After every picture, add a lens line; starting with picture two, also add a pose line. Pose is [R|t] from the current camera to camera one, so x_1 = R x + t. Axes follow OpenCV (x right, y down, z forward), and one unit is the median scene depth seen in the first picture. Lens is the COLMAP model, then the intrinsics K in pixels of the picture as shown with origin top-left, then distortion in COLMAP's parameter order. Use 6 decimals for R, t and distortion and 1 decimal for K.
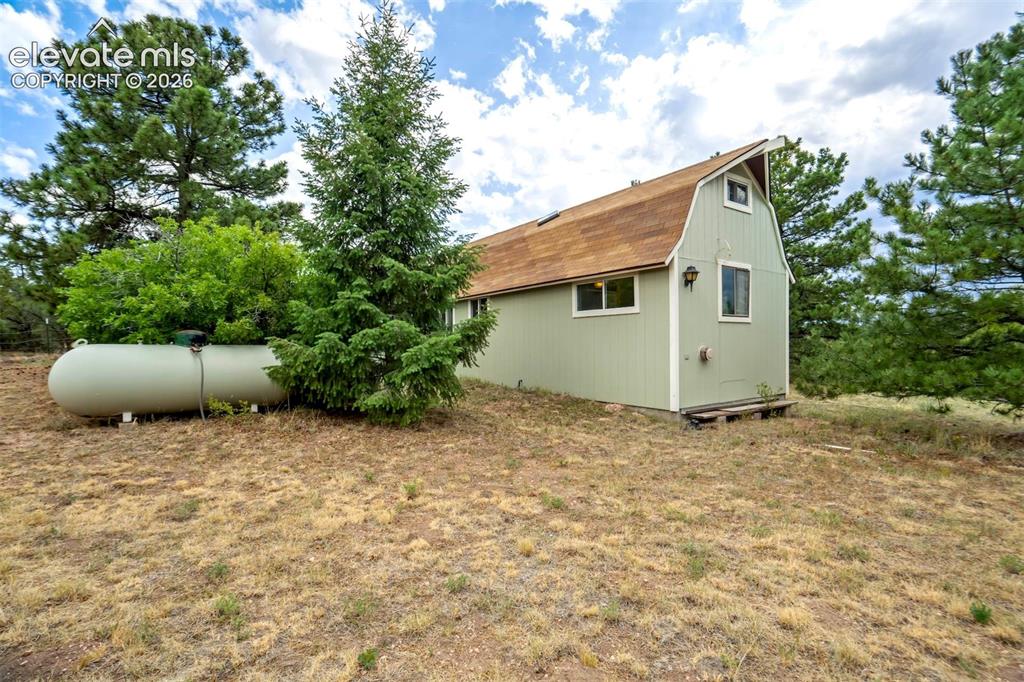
lens RADIAL K [[482.4, 0, 513.7], [0, 482.4, 341.4], [0, 0, 1]] dist [-0.017159, 0.006406]
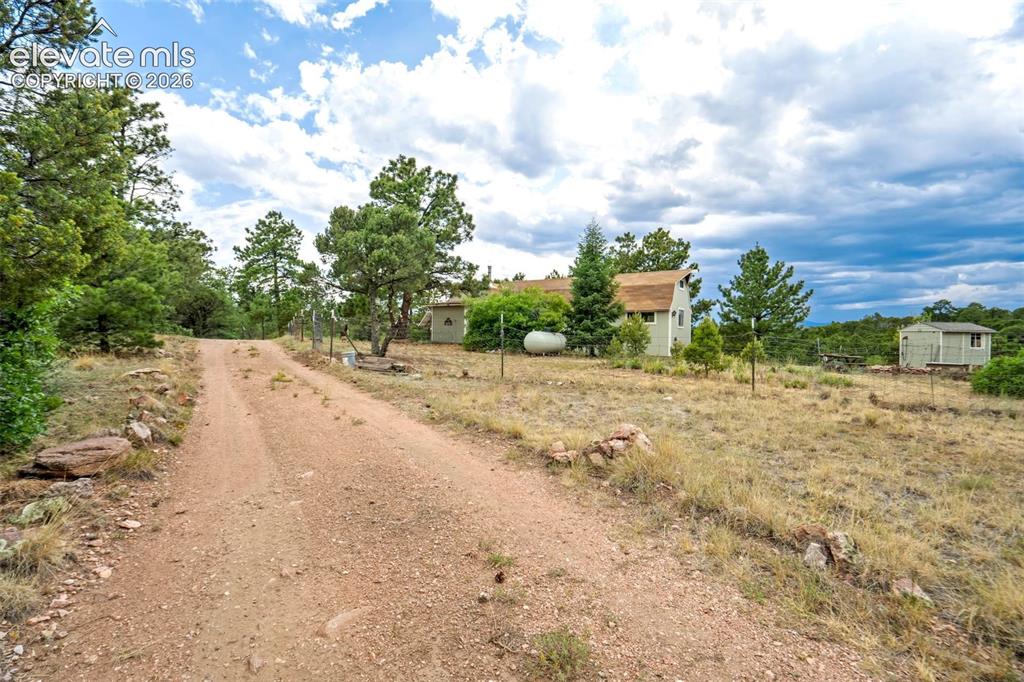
lens RADIAL K [[482.4, 0, 510.6], [0, 482.4, 334.5], [0, 0, 1]] dist [-0.017159, 0.006406]
pose [[0.941534, 0.021973, 0.336202, -1.683295], [-0.022723, 0.999740, -0.001703, 0.029423], [-0.336152, -0.006036, 0.941788, -1.597853]]
